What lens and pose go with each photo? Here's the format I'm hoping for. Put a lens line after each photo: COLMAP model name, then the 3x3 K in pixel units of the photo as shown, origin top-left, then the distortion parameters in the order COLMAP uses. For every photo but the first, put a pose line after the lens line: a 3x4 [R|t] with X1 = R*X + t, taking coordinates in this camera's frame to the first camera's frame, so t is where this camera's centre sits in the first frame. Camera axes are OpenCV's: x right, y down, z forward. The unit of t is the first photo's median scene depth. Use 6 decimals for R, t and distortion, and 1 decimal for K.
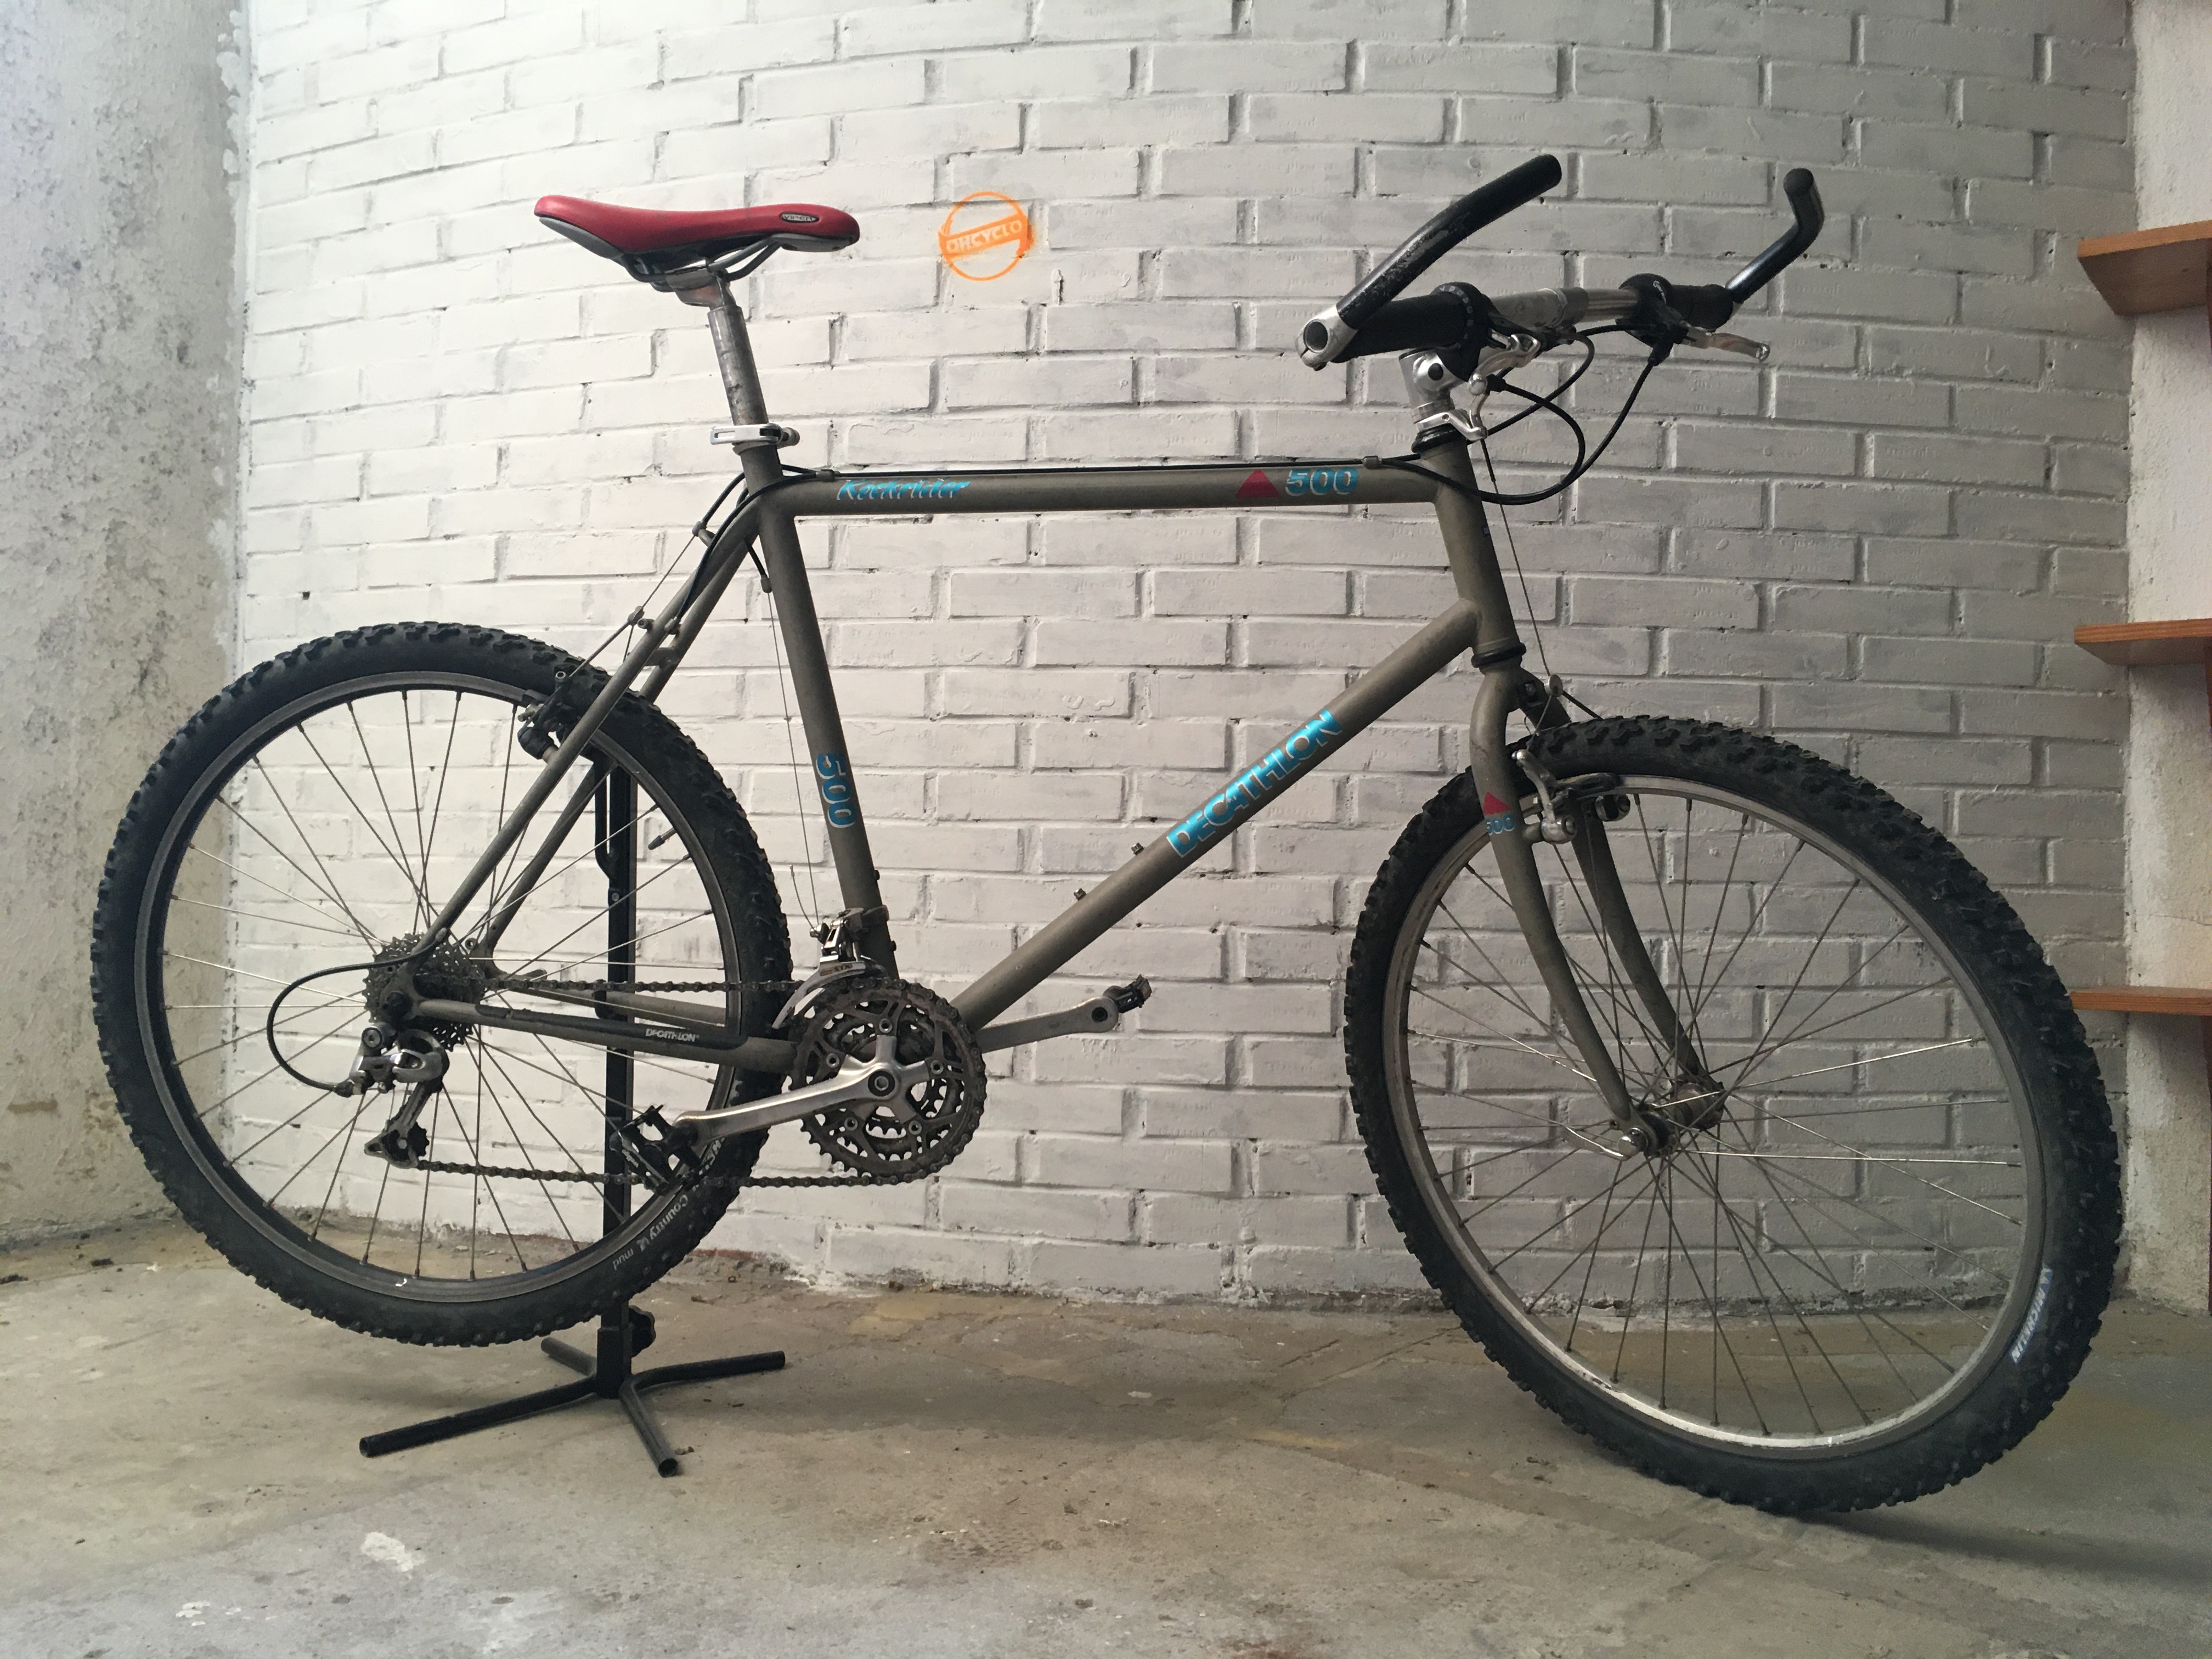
lens RADIAL K [[1894.6, 0, 1100.7], [0, 1894.6, 827.1], [0, 0, 1]] dist [0.074271, -0.109462]
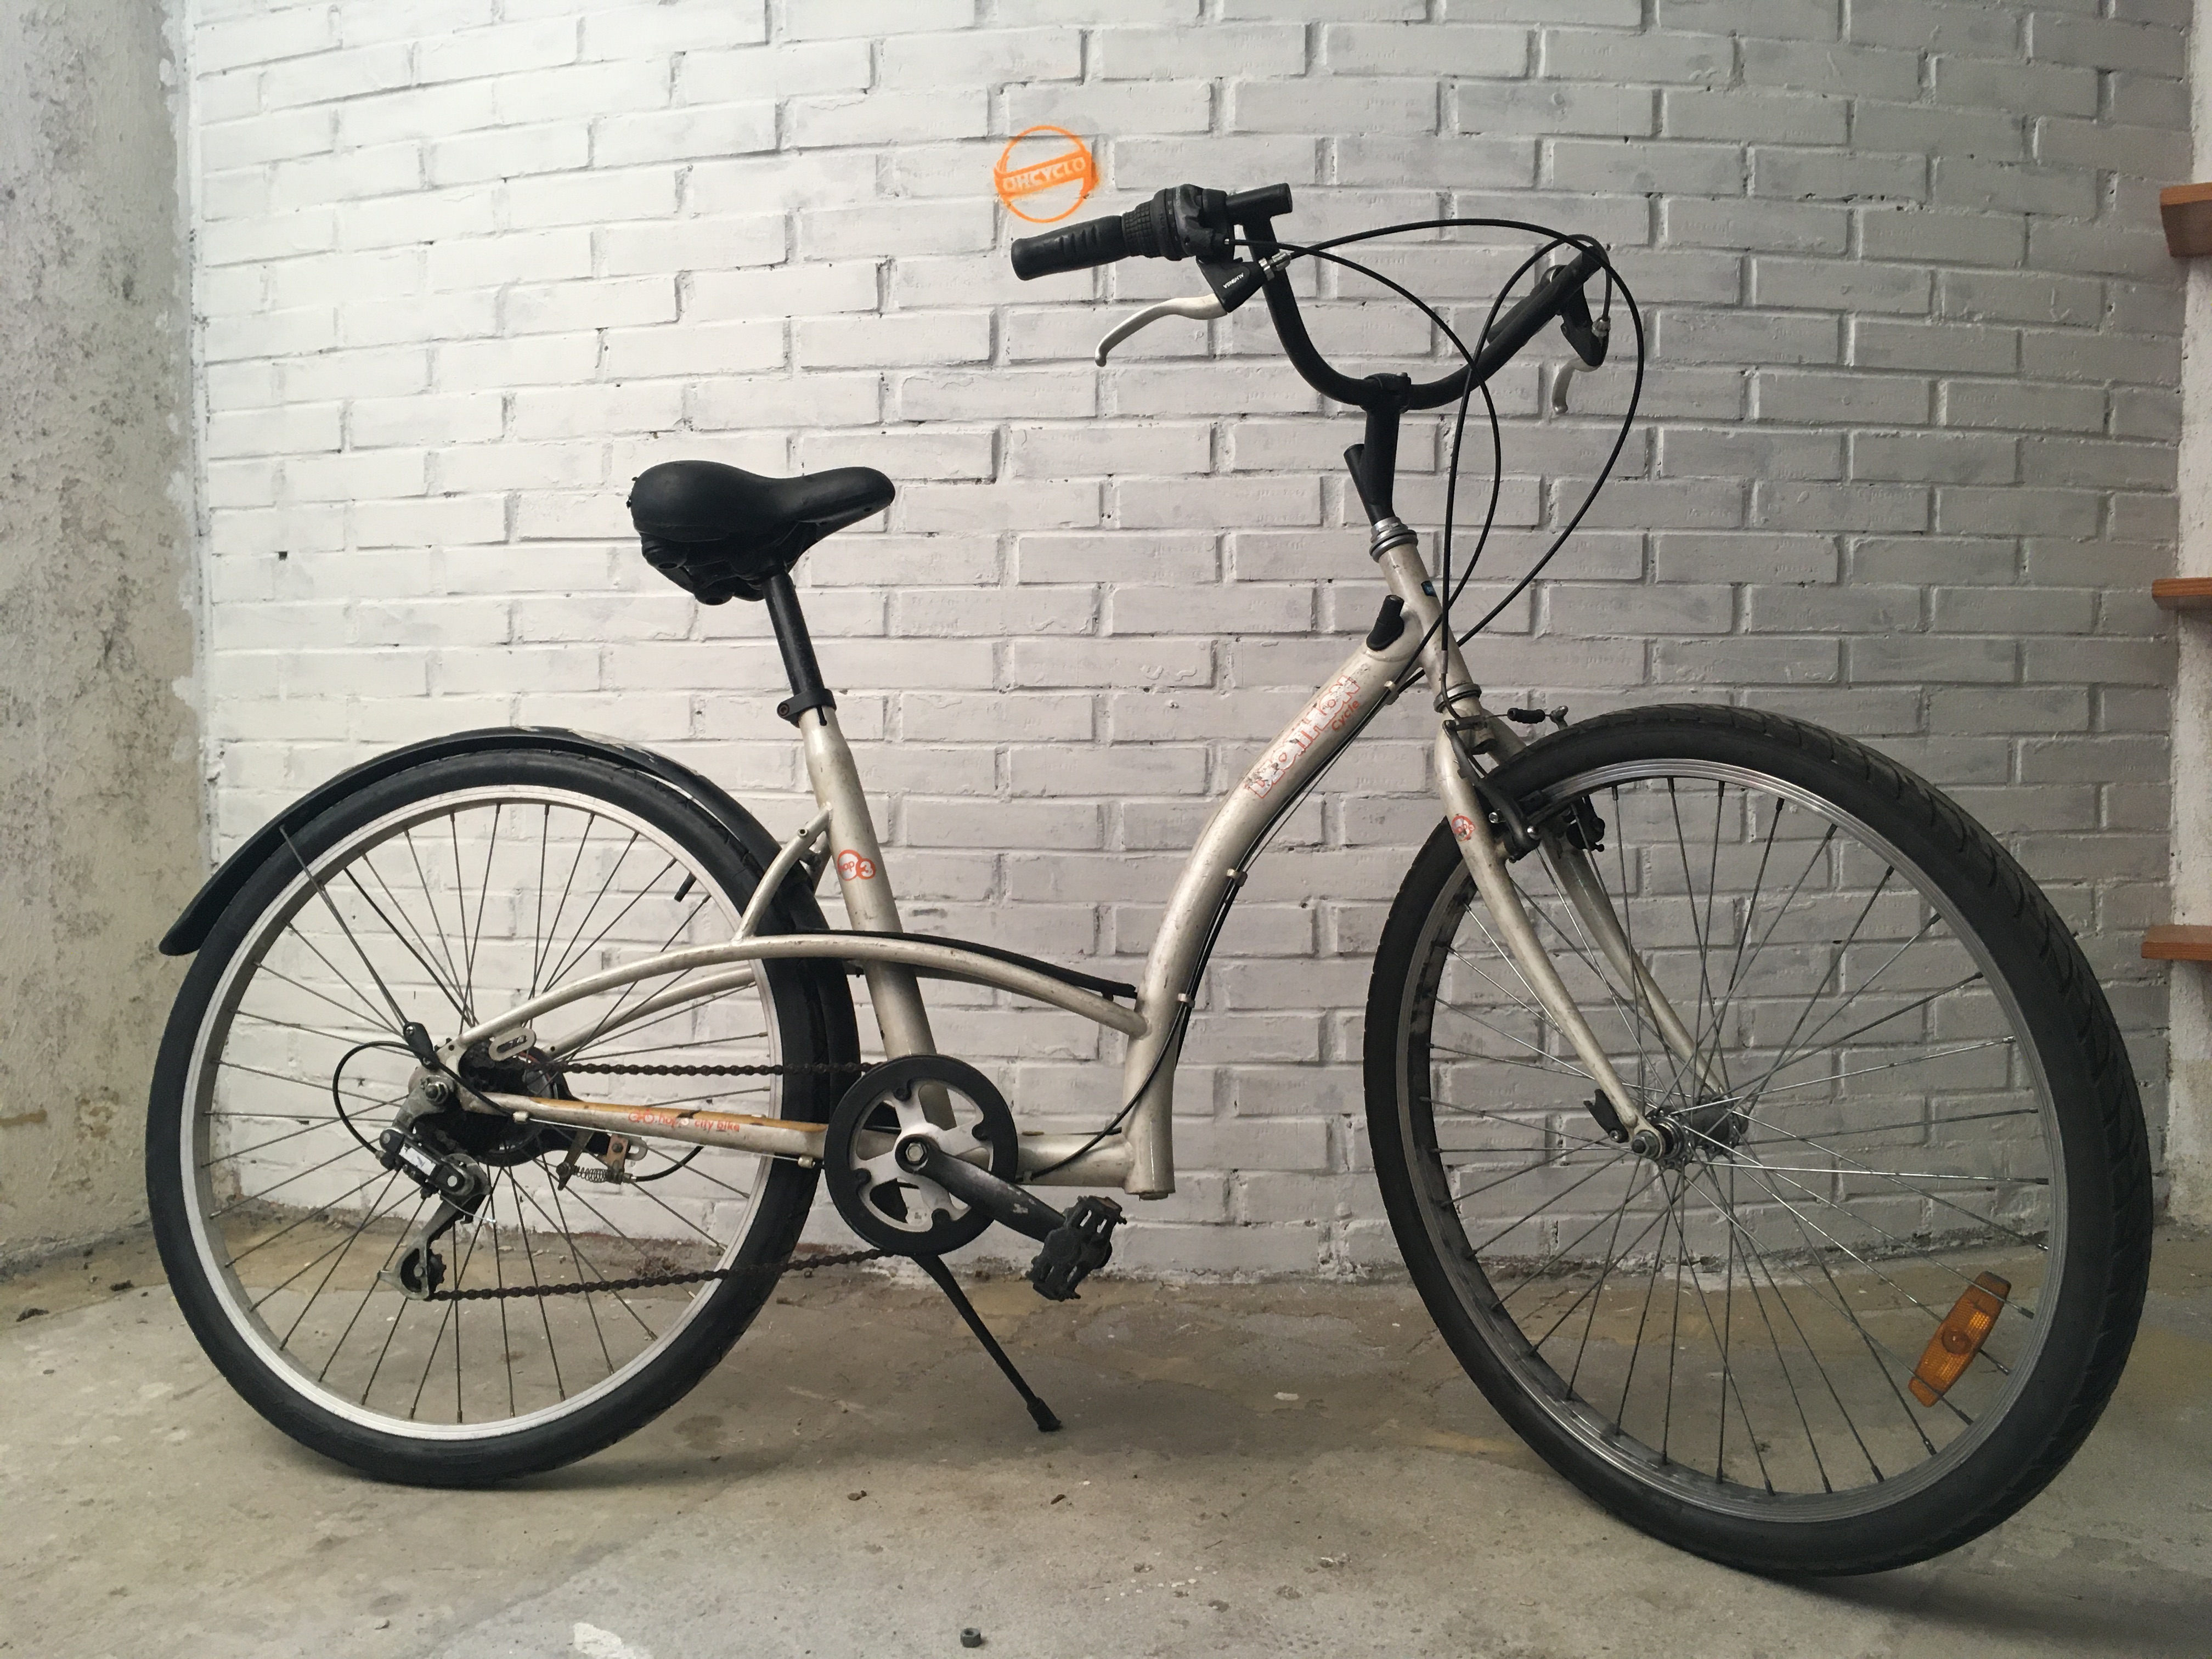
lens RADIAL K [[1894.6, 0, 1101.2], [0, 1894.6, 827.1], [0, 0, 1]] dist [0.074271, -0.109462]
pose [[0.995385, -0.028395, 0.091664, -0.129435], [0.021714, 0.997090, 0.073076, -0.057767], [-0.093472, -0.070748, 0.993105, 0.041287]]
